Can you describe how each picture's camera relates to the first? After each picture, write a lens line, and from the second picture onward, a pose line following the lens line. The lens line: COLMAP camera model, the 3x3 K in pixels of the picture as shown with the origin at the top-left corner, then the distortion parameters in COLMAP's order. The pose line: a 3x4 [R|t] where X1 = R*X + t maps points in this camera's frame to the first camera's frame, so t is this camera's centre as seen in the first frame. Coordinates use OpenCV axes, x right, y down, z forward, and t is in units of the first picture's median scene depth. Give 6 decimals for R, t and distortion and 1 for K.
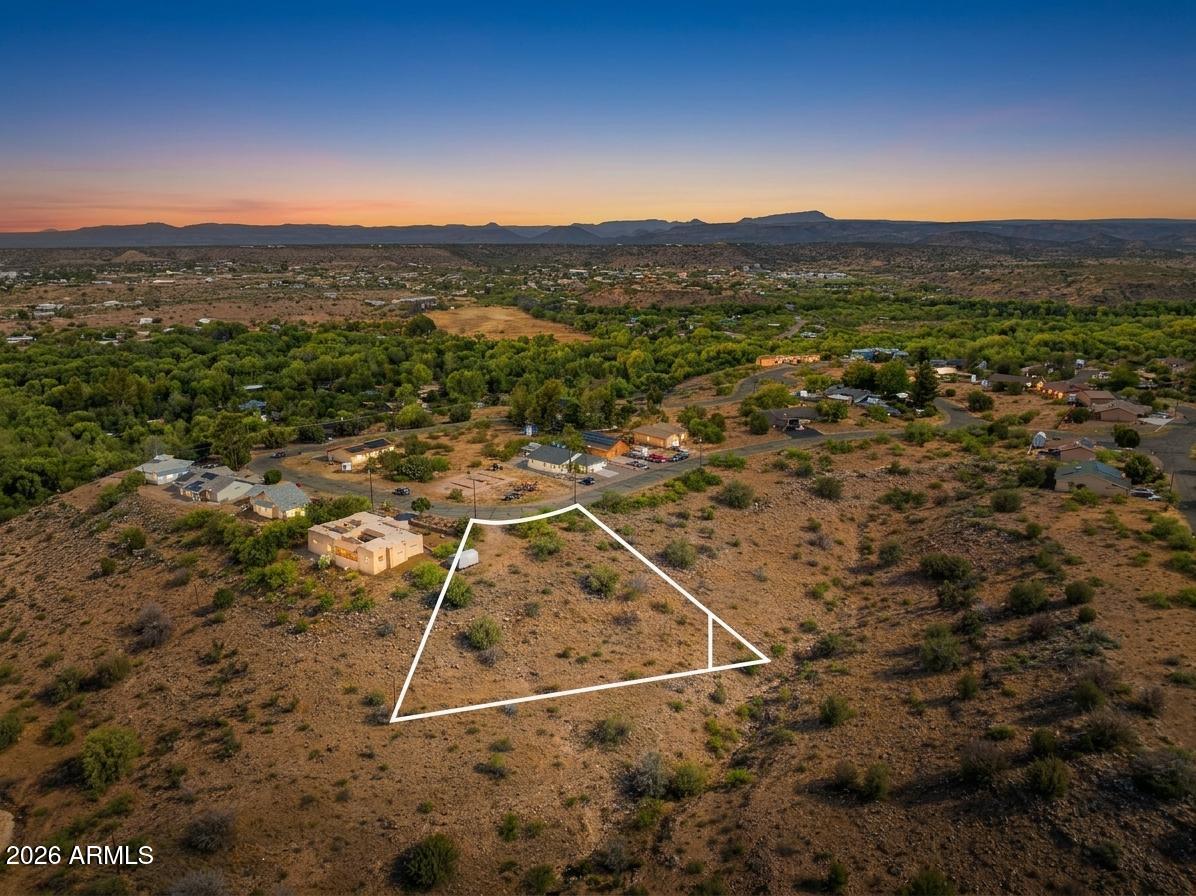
lens RADIAL K [[841.7, 0, 607.4], [0, 841.7, 445.4], [0, 0, 1]] dist [-0.034437, -0.002824]
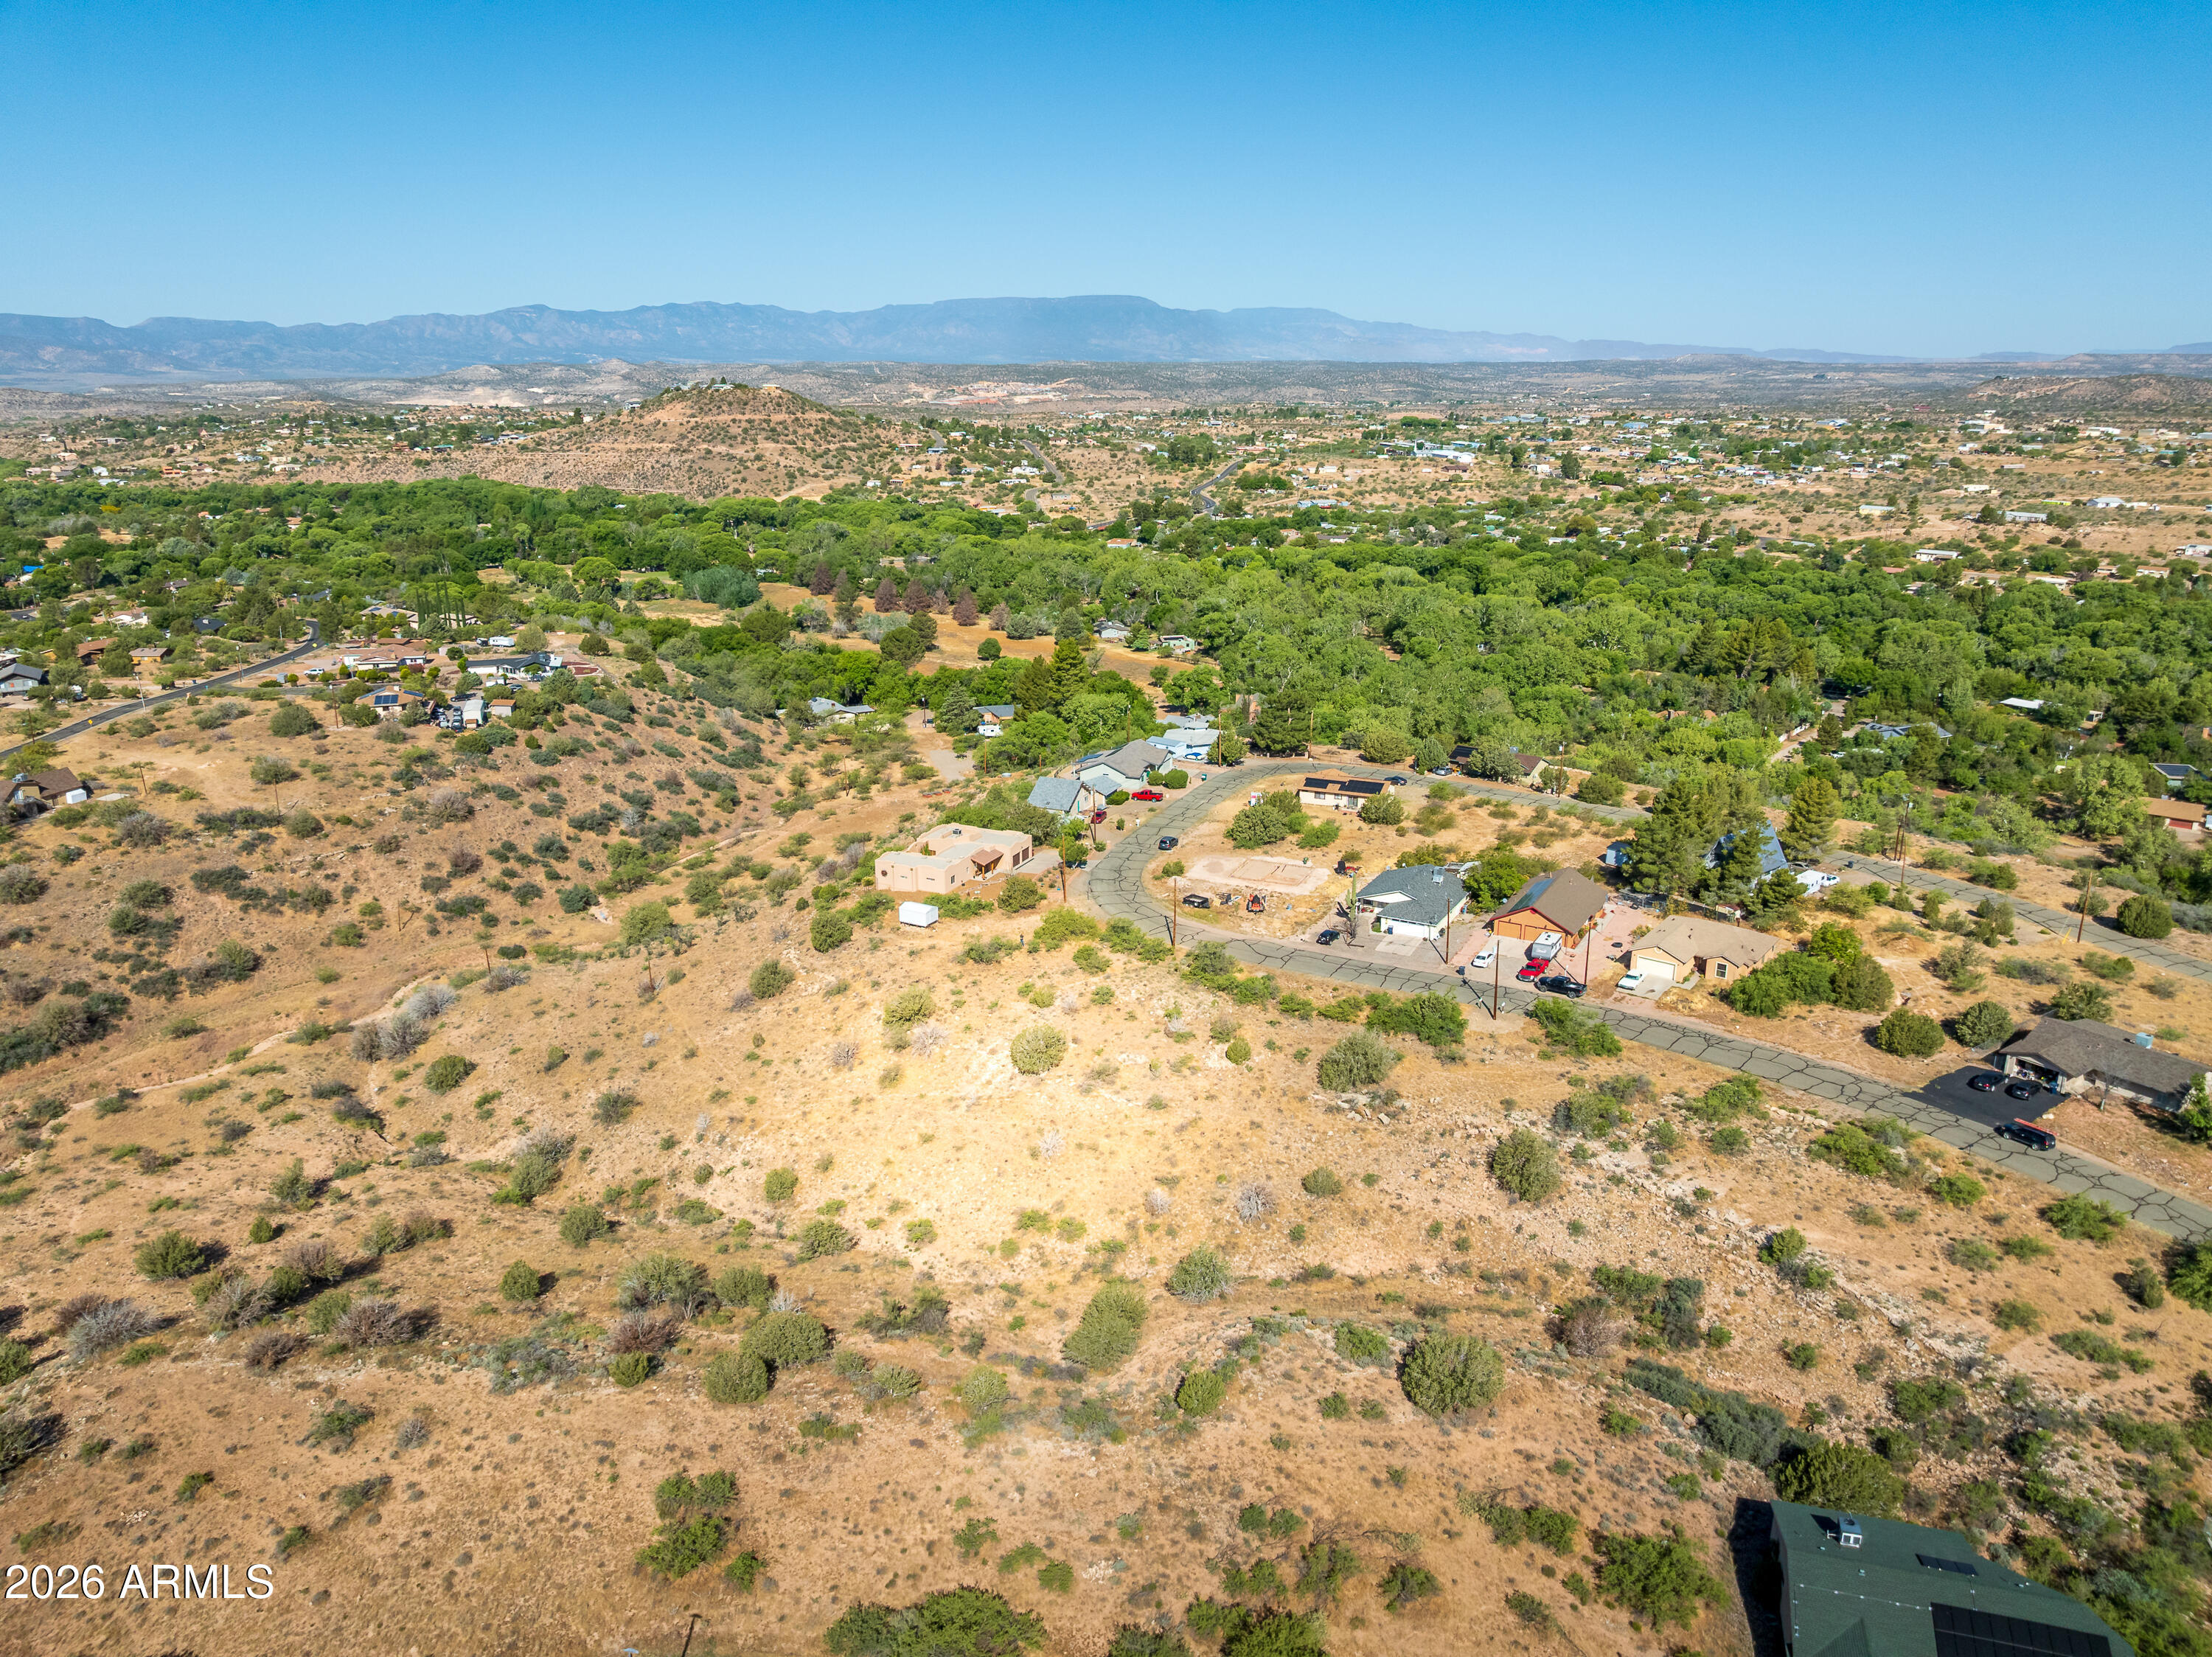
lens RADIAL K [[1558.7, 0, 1113.2], [0, 1558.7, 815.9], [0, 0, 1]] dist [-0.035914, -0.002176]
pose [[0.213557, 0.271476, -0.938453, 1.114187], [-0.224292, 0.948579, 0.223365, -0.286371], [0.950835, 0.162786, 0.263466, 0.789706]]
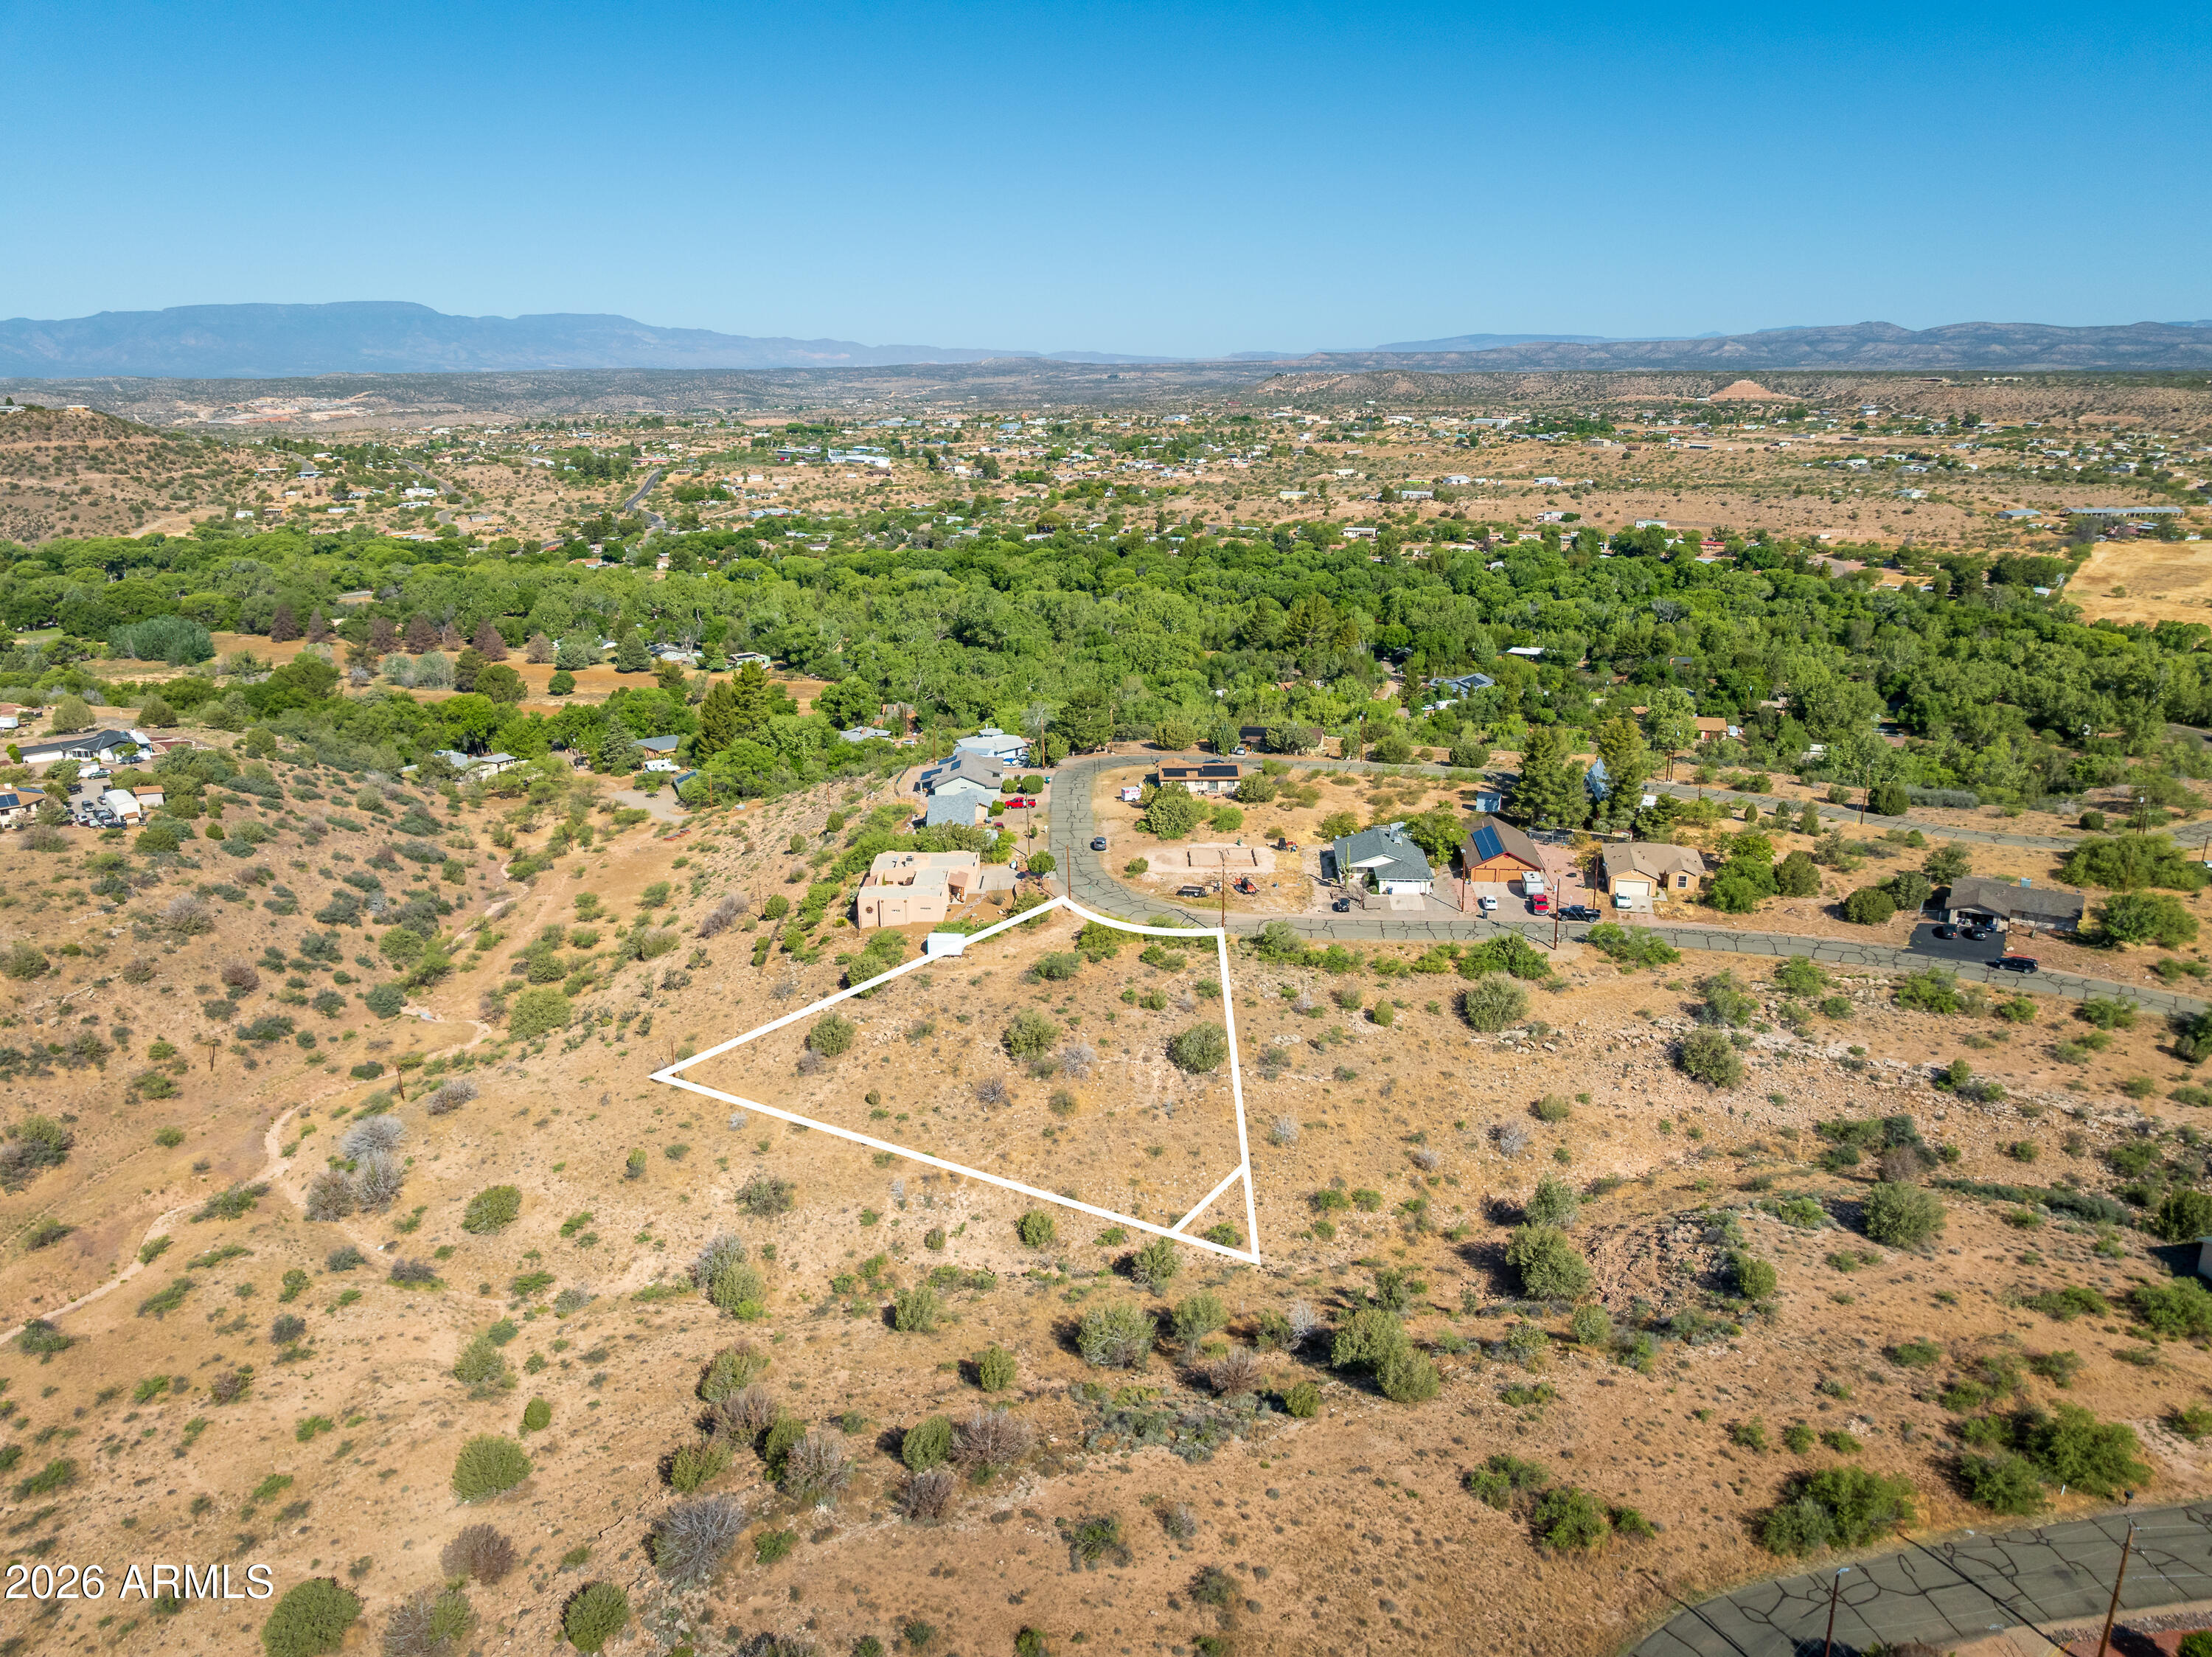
lens RADIAL K [[1558.7, 0, 1117.1], [0, 1558.7, 814.9], [0, 0, 1]] dist [-0.035914, -0.002176]
pose [[0.598433, 0.217202, -0.771169, 0.900371], [-0.178643, 0.974492, 0.135840, -0.173461], [0.781003, 0.056473, 0.621969, 0.292189]]
